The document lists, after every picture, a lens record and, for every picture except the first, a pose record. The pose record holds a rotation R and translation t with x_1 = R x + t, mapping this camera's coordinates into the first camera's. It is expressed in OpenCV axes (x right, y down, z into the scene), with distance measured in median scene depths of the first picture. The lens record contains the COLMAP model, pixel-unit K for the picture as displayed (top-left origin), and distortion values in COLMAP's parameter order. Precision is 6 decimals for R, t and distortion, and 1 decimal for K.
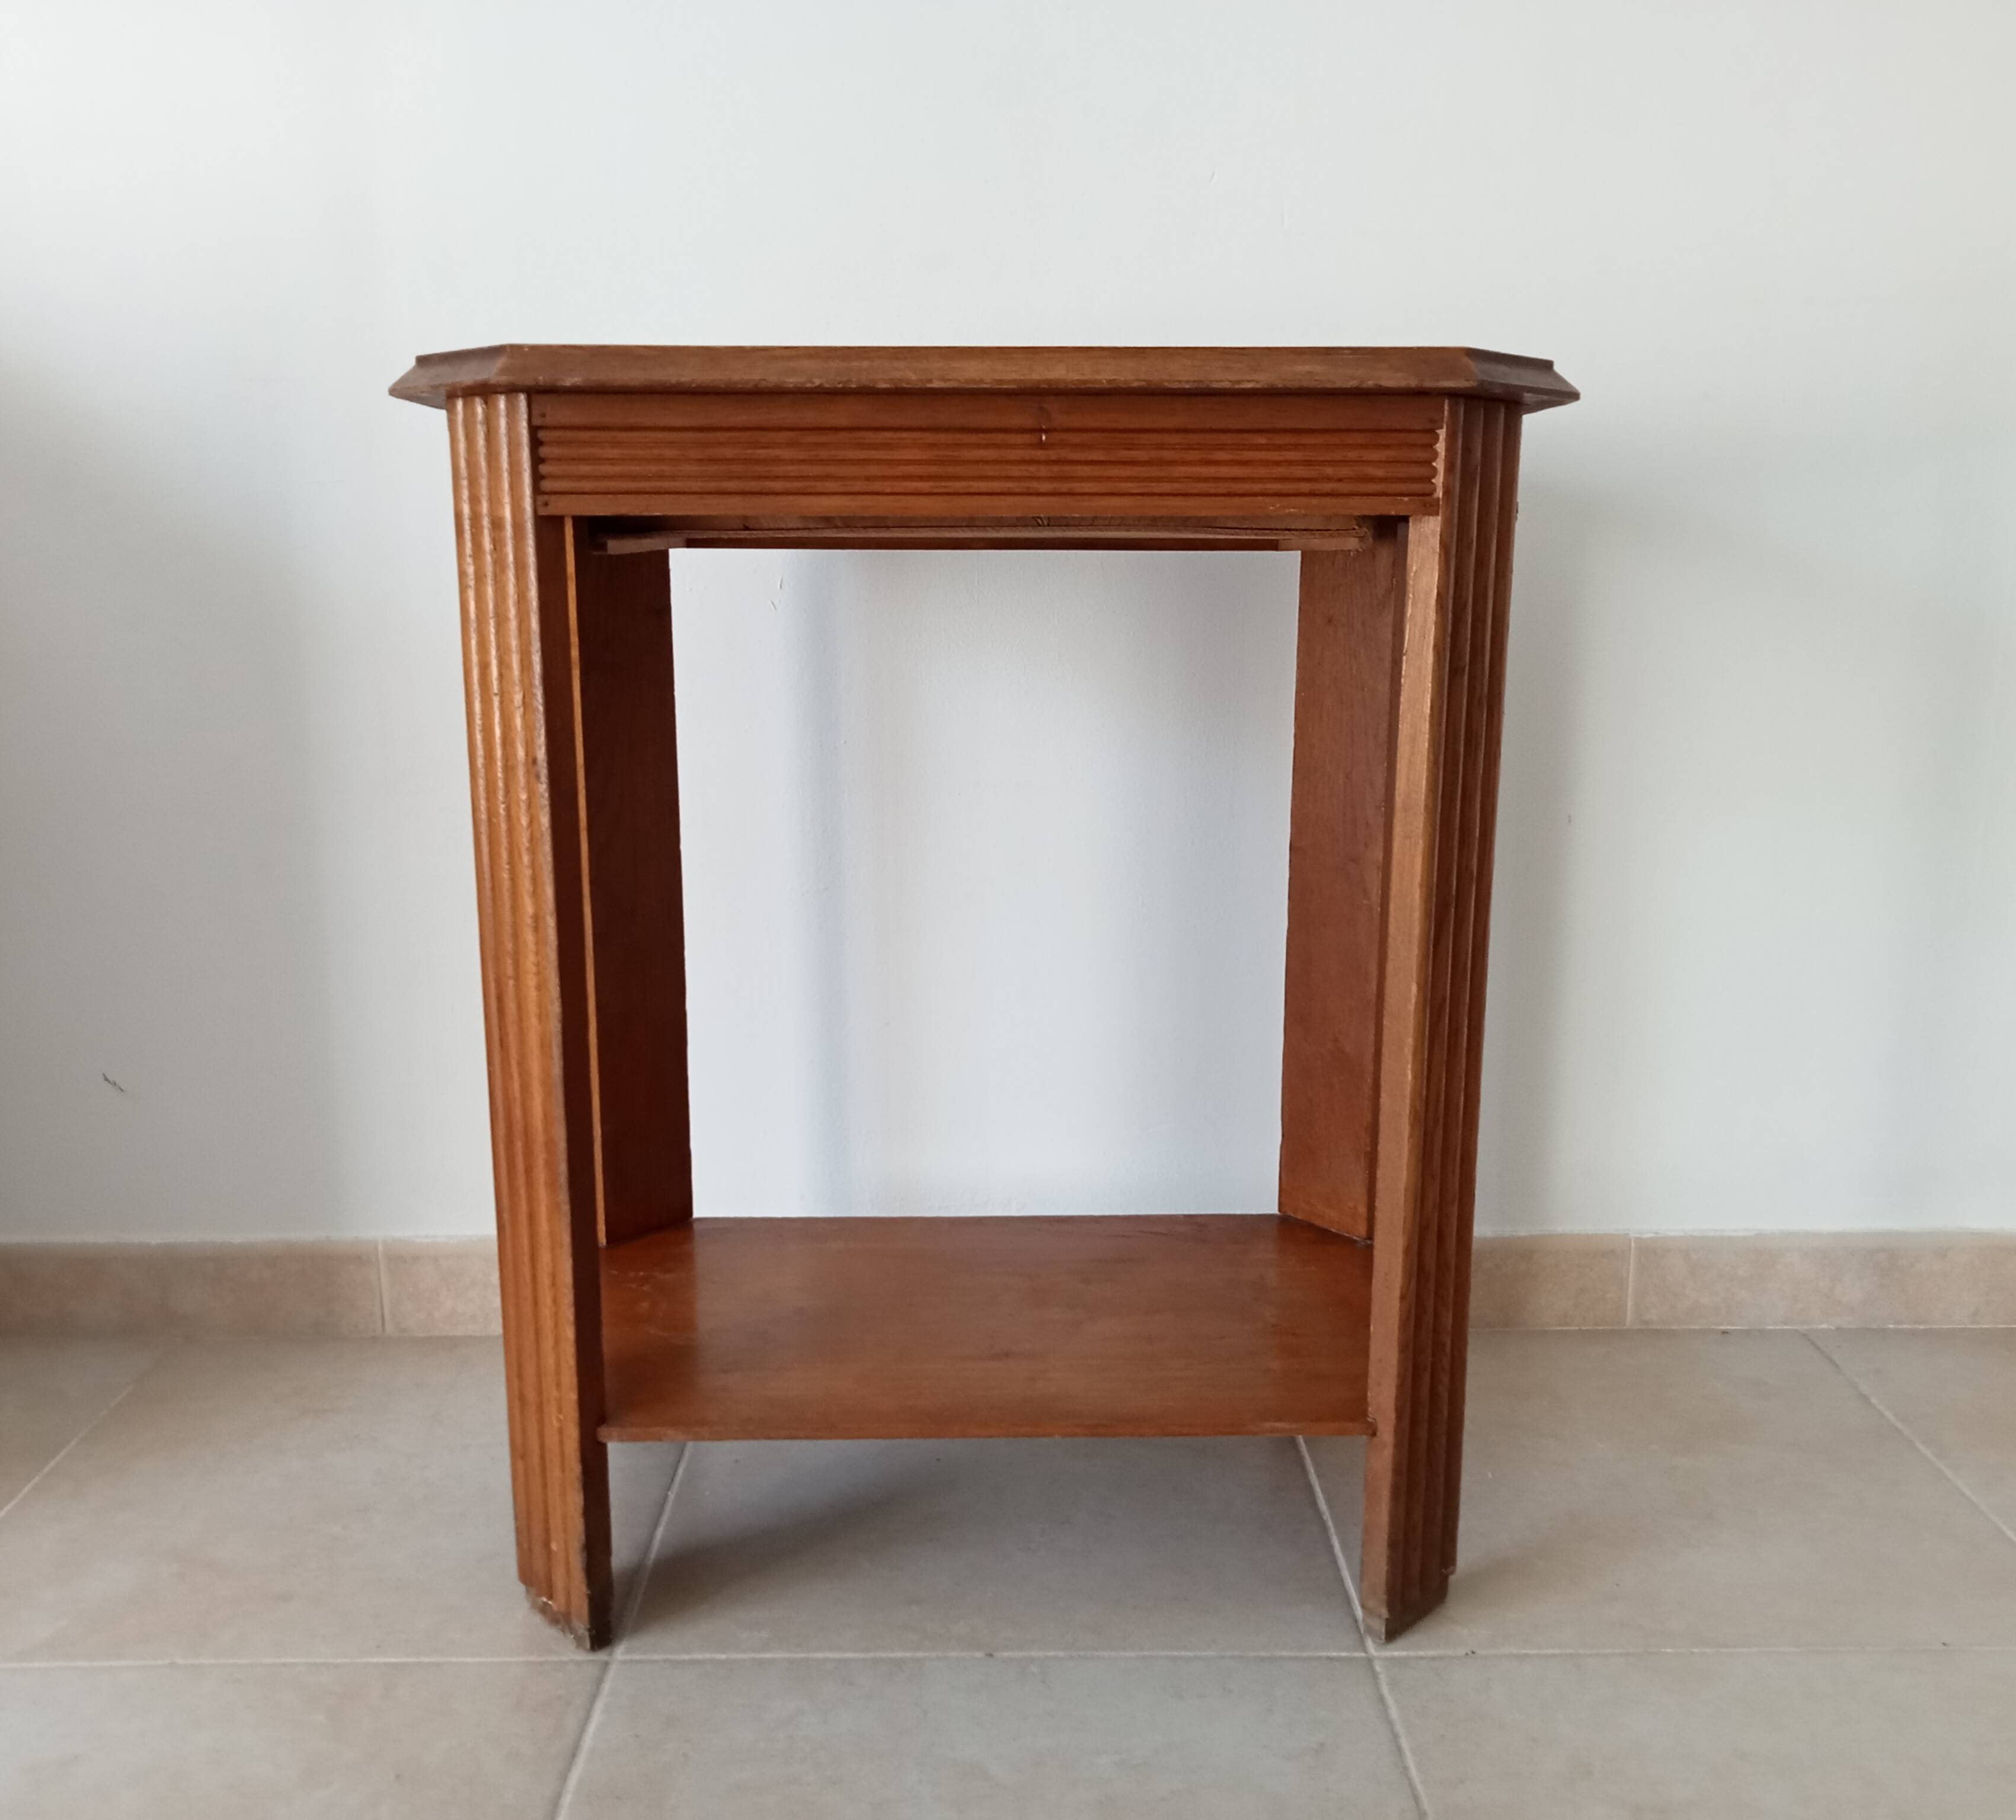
lens RADIAL K [[1710.7, 0, 1008.0], [0, 1710.7, 910.0], [0, 0, 1]] dist [0.030738, -0.028404]
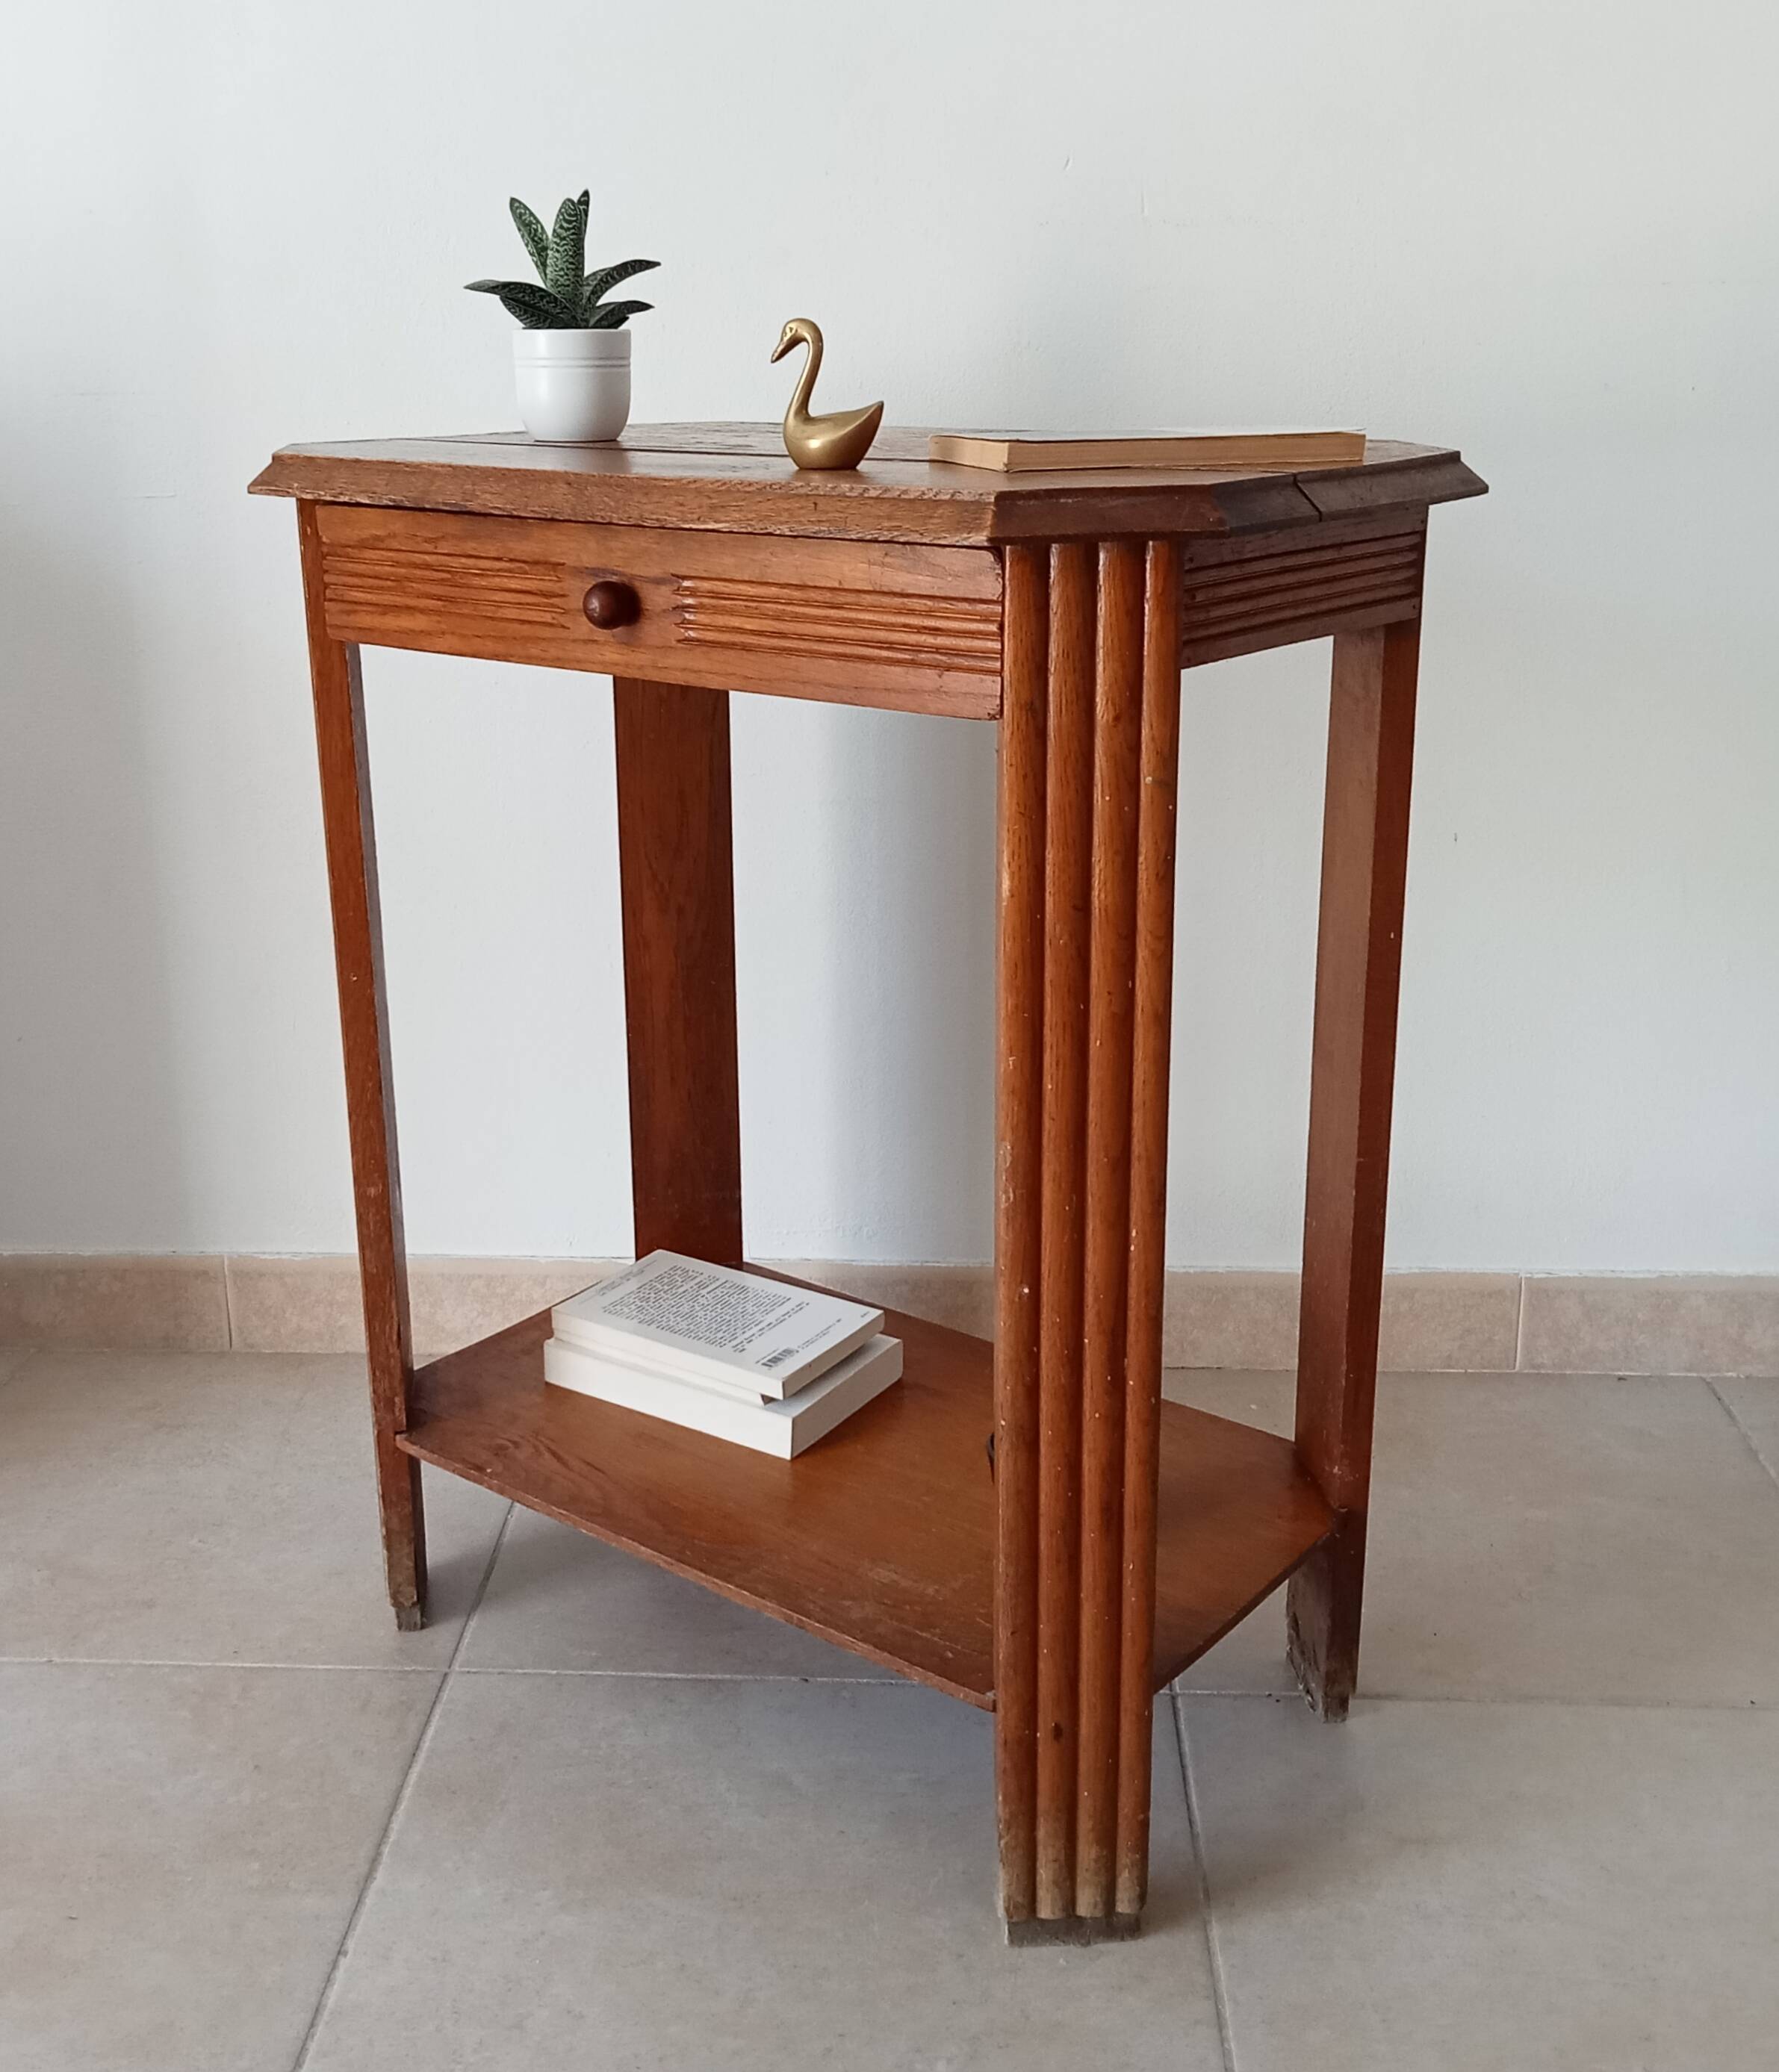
lens RADIAL K [[2141.2, 0, 804.3], [0, 2141.2, 964.5], [0, 0, 1]] dist [0.030802, -0.028269]
pose [[0.996858, 0.007832, -0.078822, 0.074817], [-0.001415, 0.996702, 0.081132, -0.090423], [0.079197, -0.080766, 0.993582, -0.224216]]
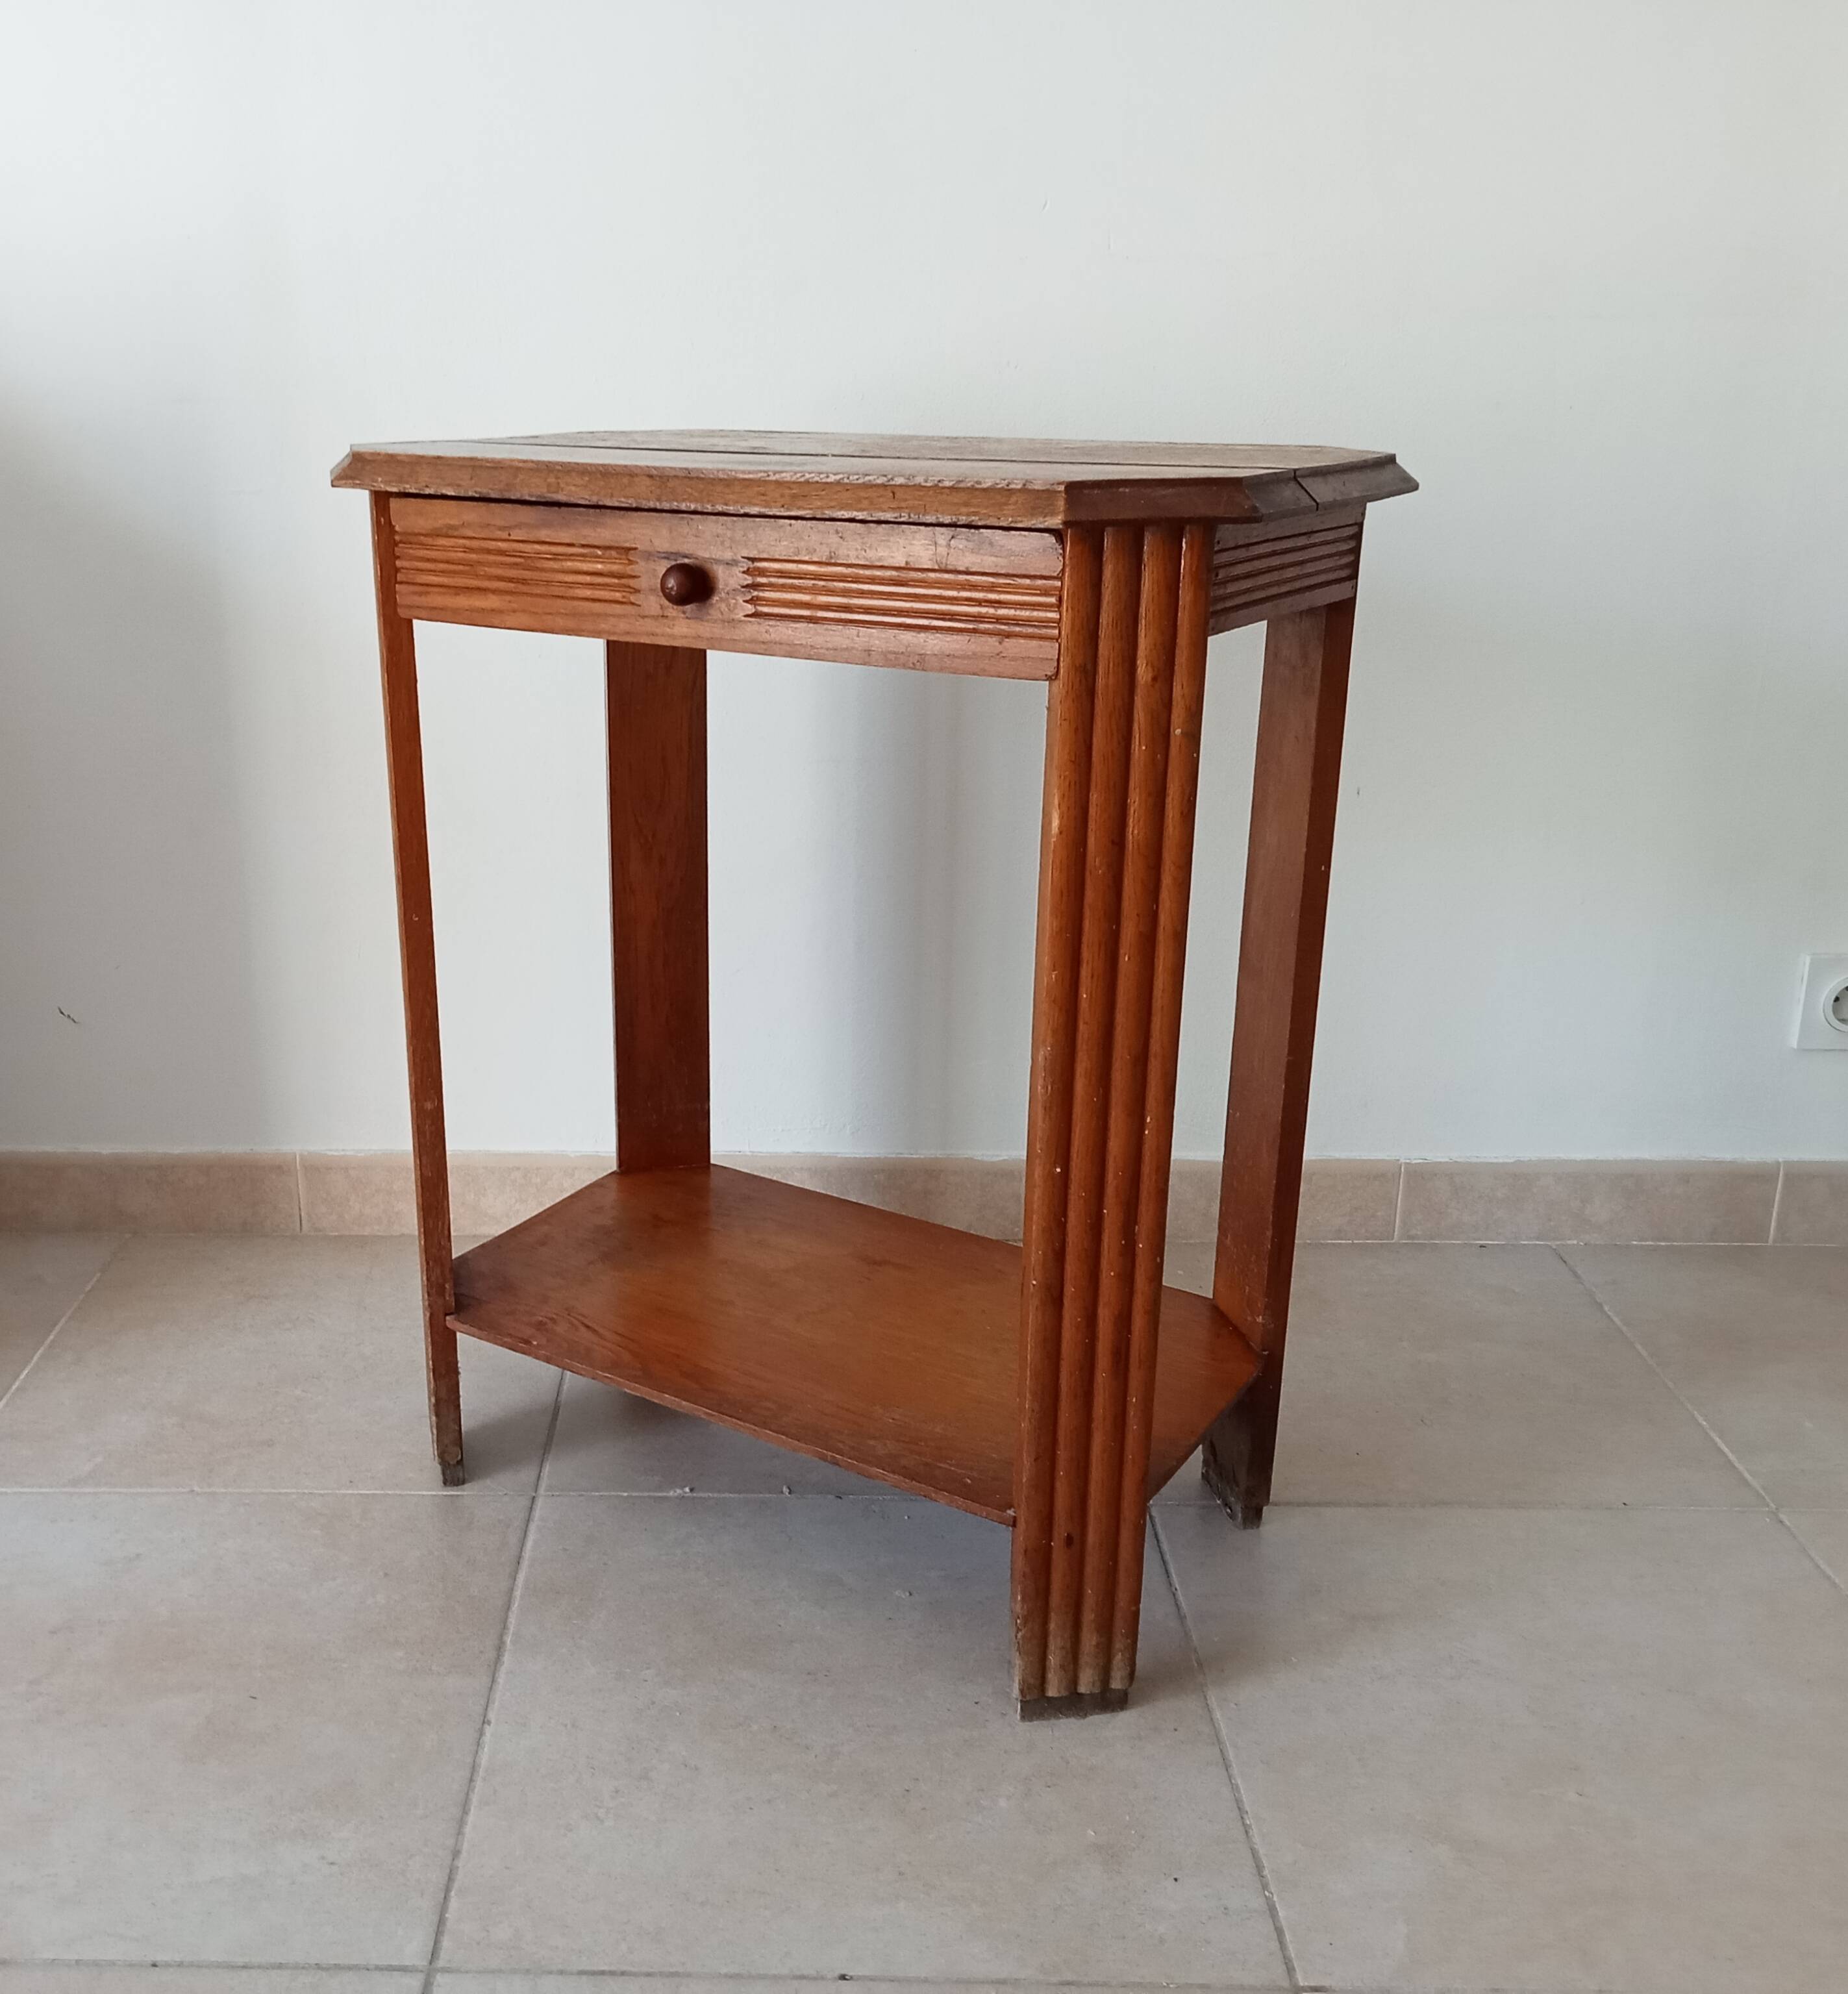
lens RADIAL K [[1854.4, 0, 723.2], [0, 1854.4, 1004.3], [0, 0, 1]] dist [0.046571, -0.064357]
pose [[0.999149, 0.007459, -0.040560, -0.036449], [-0.002264, 0.991943, 0.126662, -0.077472], [0.041178, -0.126462, 0.991116, -0.250197]]
